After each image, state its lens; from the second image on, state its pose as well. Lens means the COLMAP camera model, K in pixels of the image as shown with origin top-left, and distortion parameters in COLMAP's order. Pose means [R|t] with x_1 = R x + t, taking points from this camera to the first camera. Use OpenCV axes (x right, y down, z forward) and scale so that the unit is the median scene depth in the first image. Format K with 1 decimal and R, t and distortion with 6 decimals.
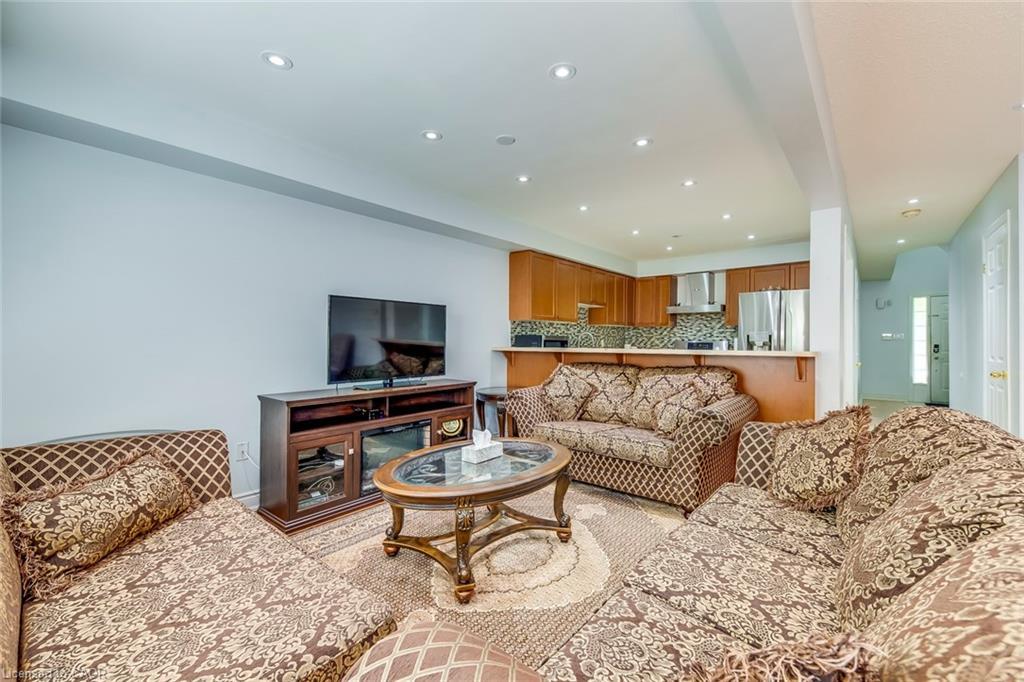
lens RADIAL K [[429.4, 0, 512.0], [0, 429.4, 341.0], [0, 0, 1]] dist [0.007143, -0.000146]
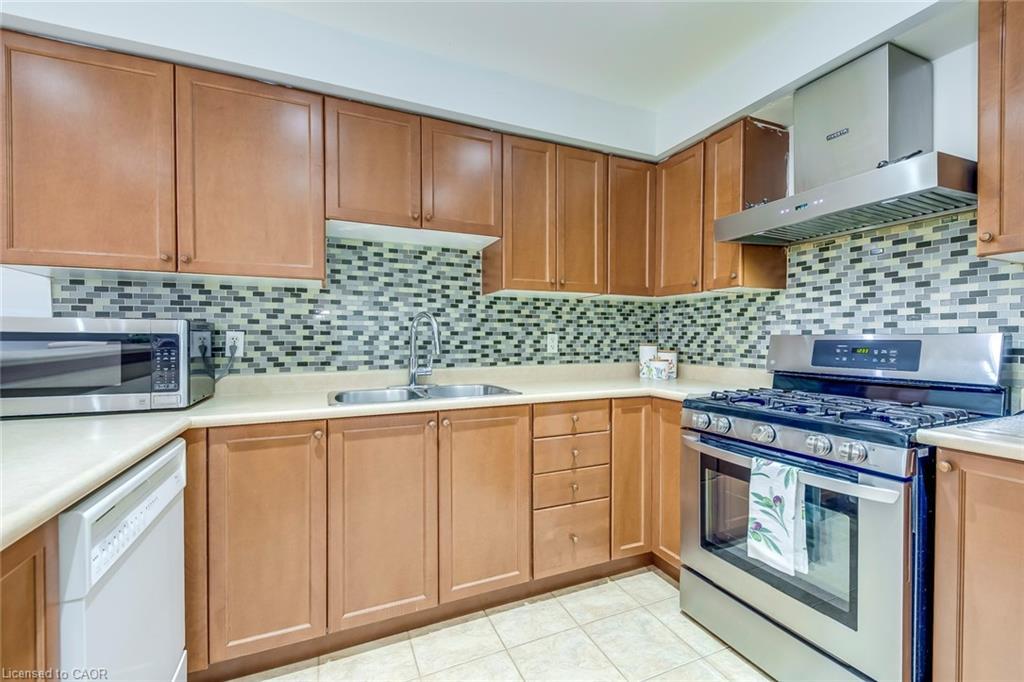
lens RADIAL K [[429.4, 0, 512.0], [0, 429.4, 341.0], [0, 0, 1]] dist [0.007143, -0.000146]
pose [[0.895524, -0.002031, -0.445009, 0.369514], [0.003887, 0.999987, 0.003258, 0.002081], [0.444997, -0.004648, 0.895520, 0.681077]]
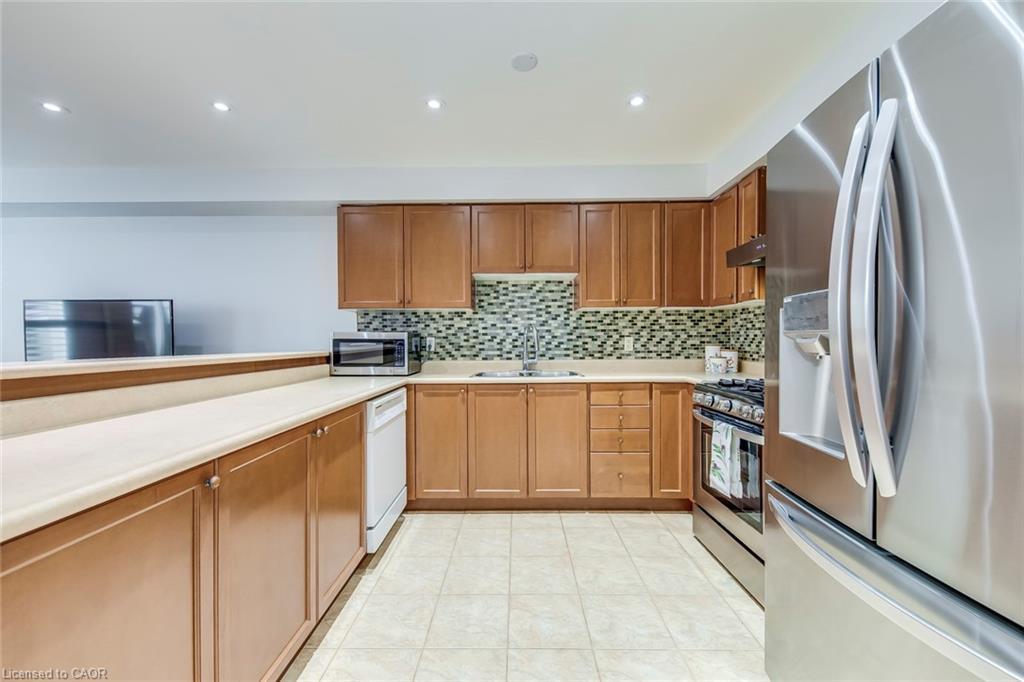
lens RADIAL K [[429.4, 0, 512.0], [0, 429.4, 341.0], [0, 0, 1]] dist [0.007143, -0.000146]
pose [[0.621948, -0.005814, -0.783037, 0.559561], [0.006893, 0.999974, -0.001949, 0.002239], [0.783028, -0.004185, 0.621972, 0.603270]]
